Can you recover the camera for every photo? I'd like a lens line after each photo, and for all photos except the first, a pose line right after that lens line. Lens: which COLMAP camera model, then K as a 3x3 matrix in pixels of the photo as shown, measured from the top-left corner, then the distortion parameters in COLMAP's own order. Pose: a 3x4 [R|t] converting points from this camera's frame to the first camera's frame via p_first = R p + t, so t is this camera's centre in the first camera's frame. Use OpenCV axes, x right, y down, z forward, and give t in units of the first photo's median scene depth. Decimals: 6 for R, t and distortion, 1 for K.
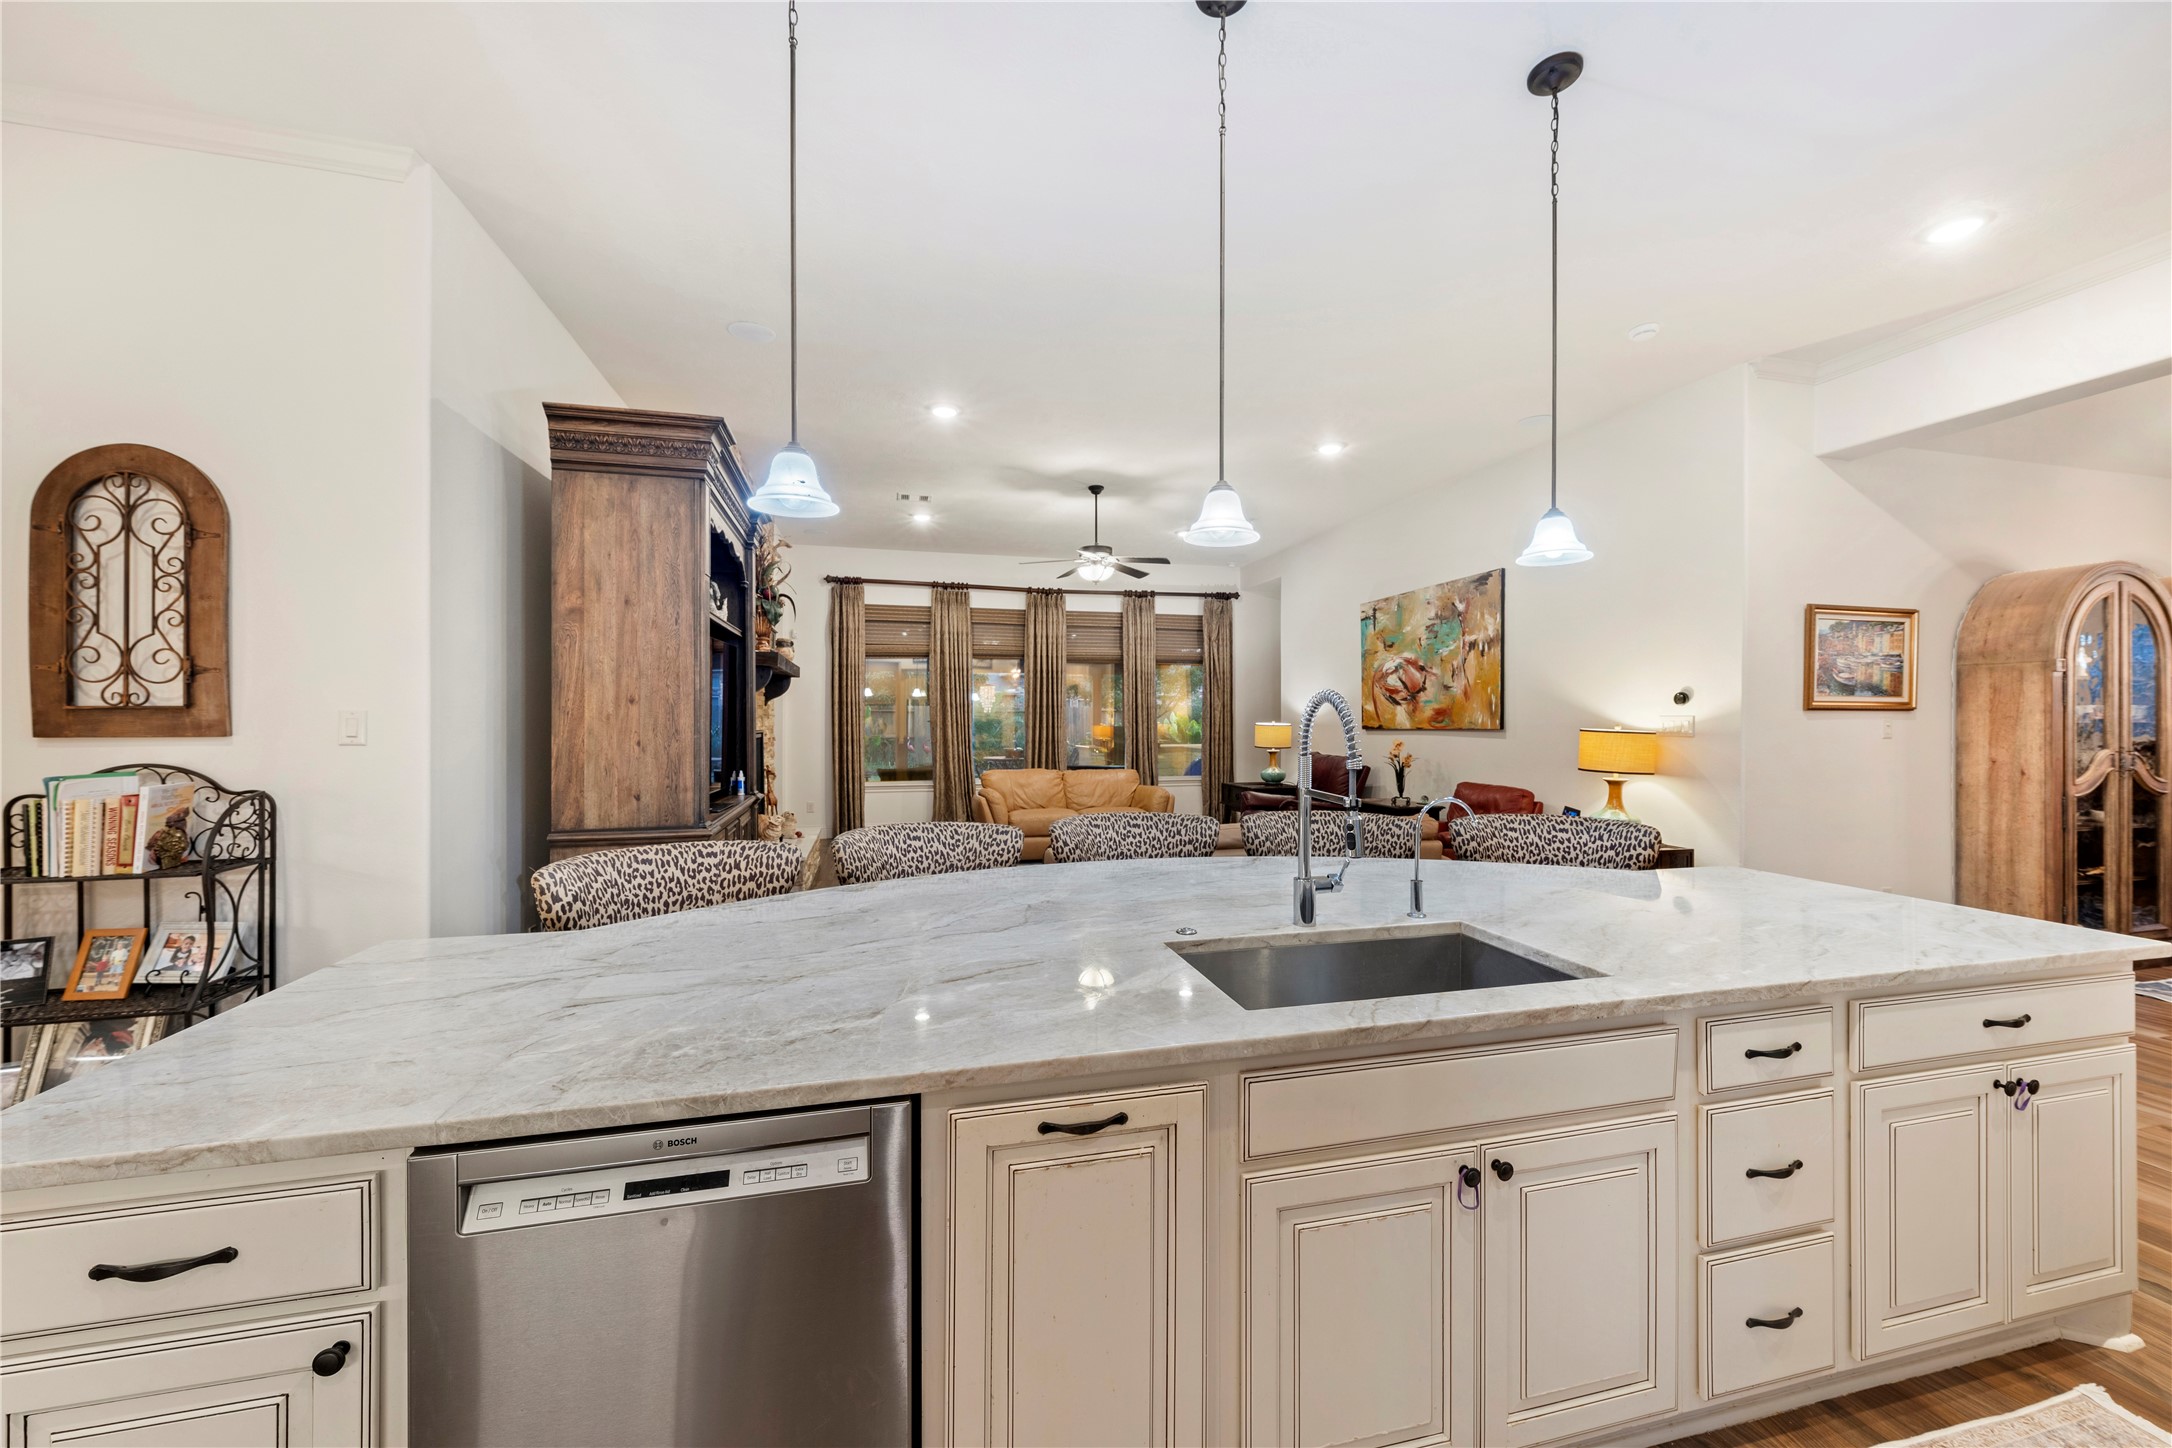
lens RADIAL K [[854.7, 0, 1088.9], [0, 854.7, 719.0], [0, 0, 1]] dist [0.002179, 0.000146]
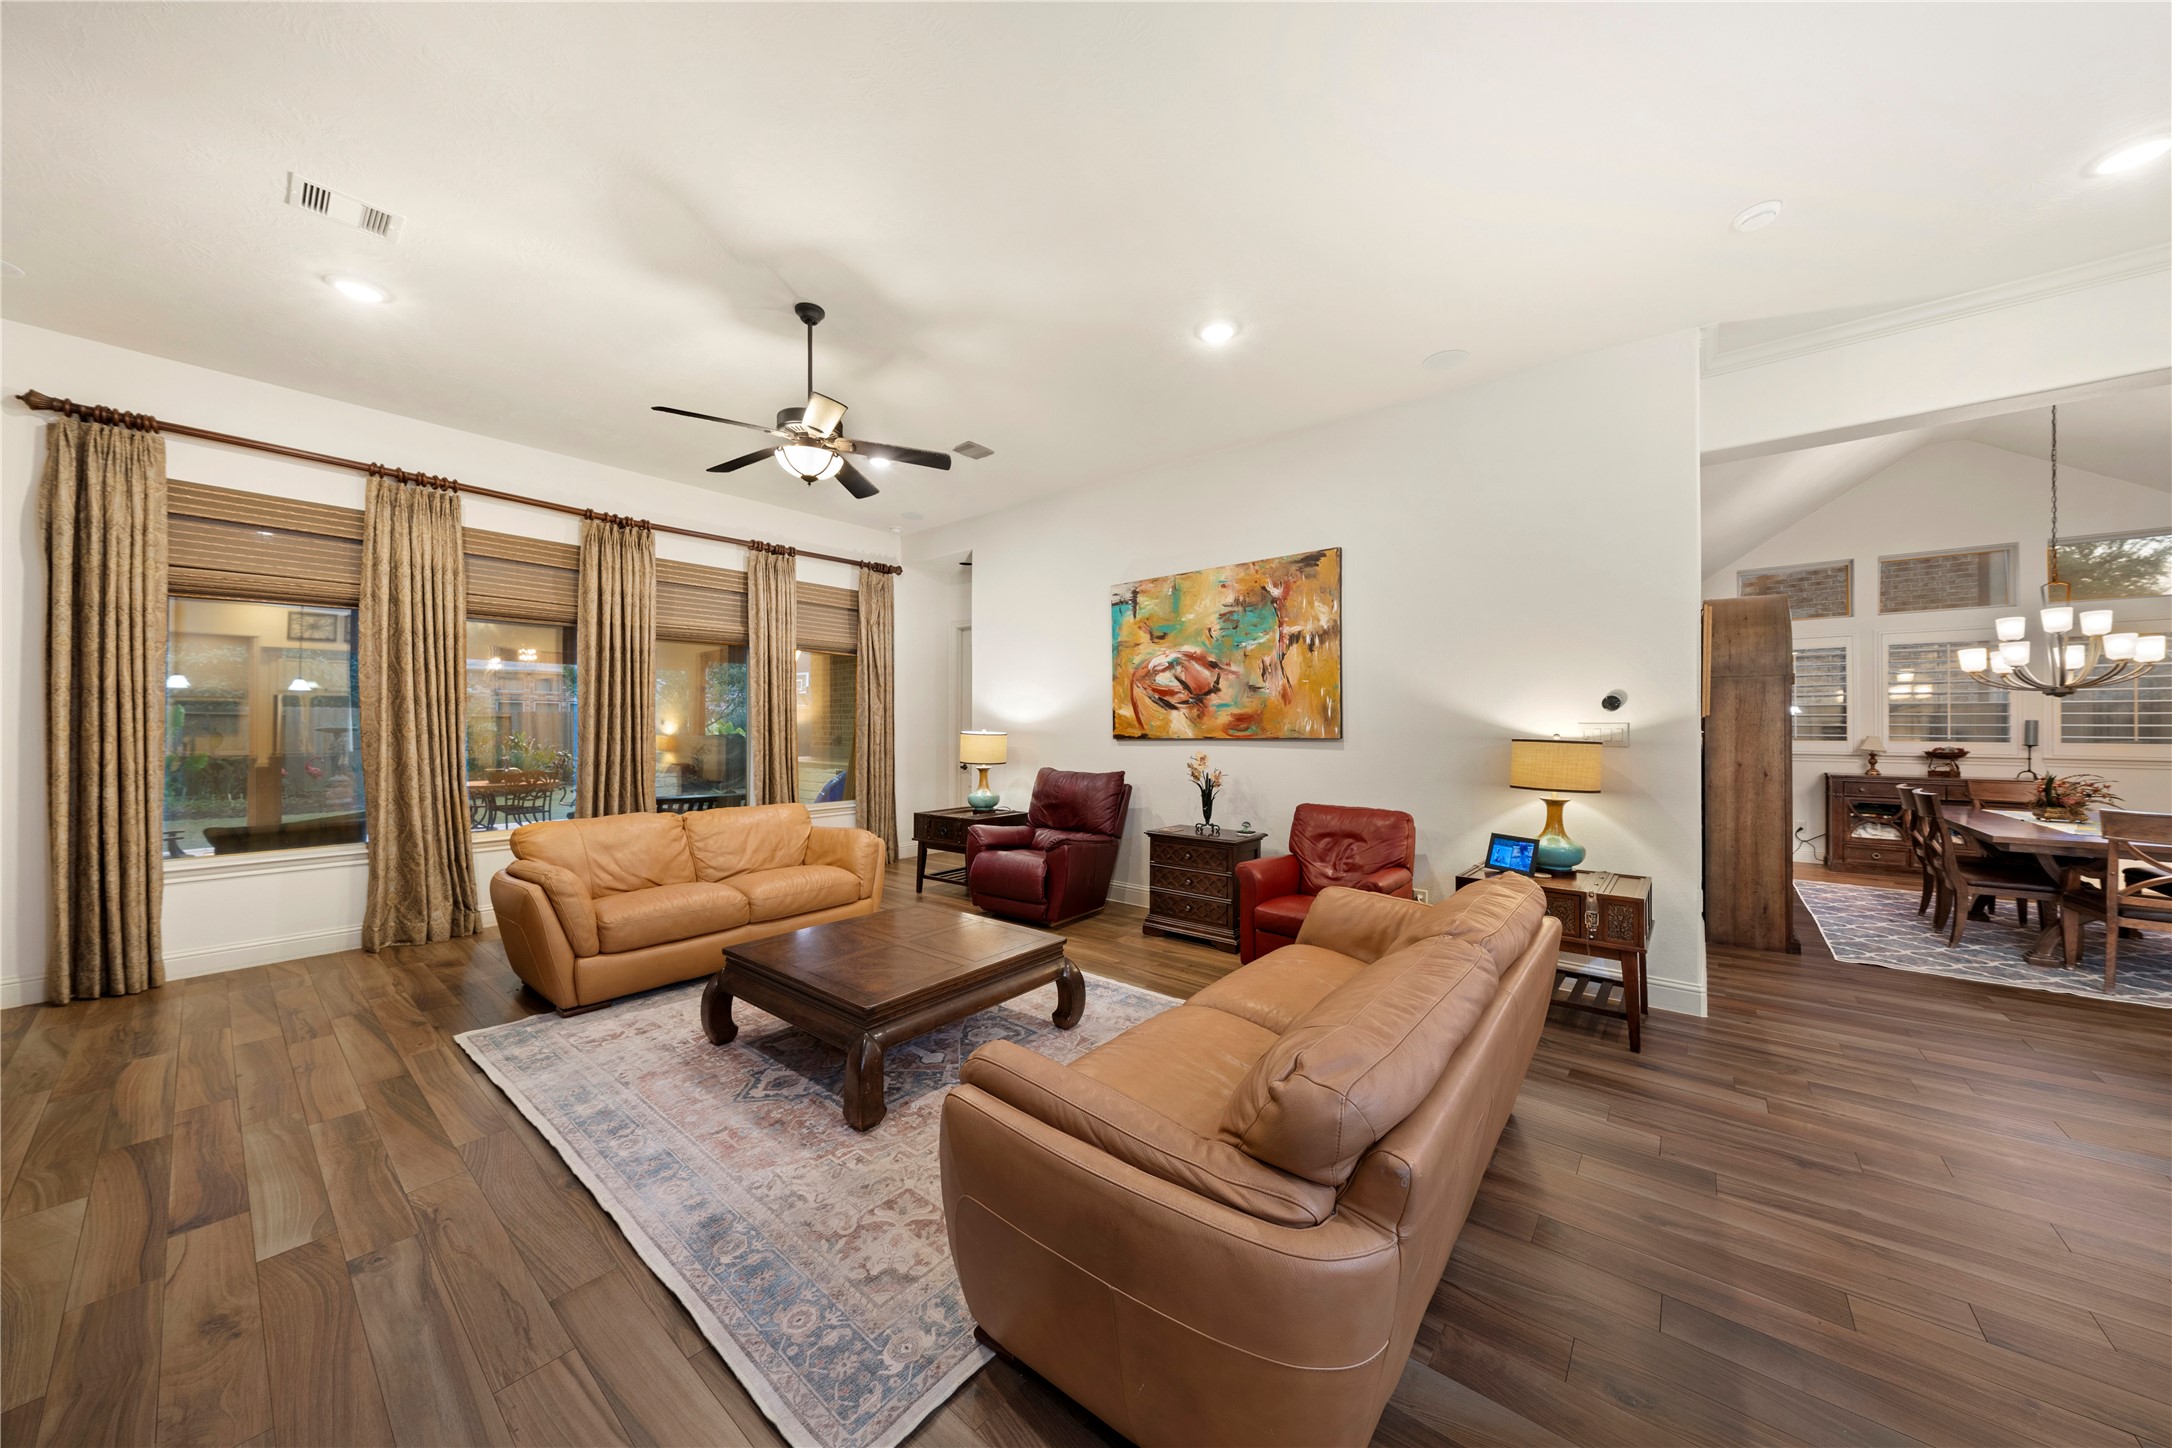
lens RADIAL K [[739.6, 0, 1095.1], [0, 739.6, 721.6], [0, 0, 1]] dist [0.001256, 0.000241]
pose [[0.802869, 0.003839, 0.596143, -0.123604], [0.000052, 0.999979, -0.006510, 0.000021], [-0.596155, 0.005258, 0.802852, 0.481018]]
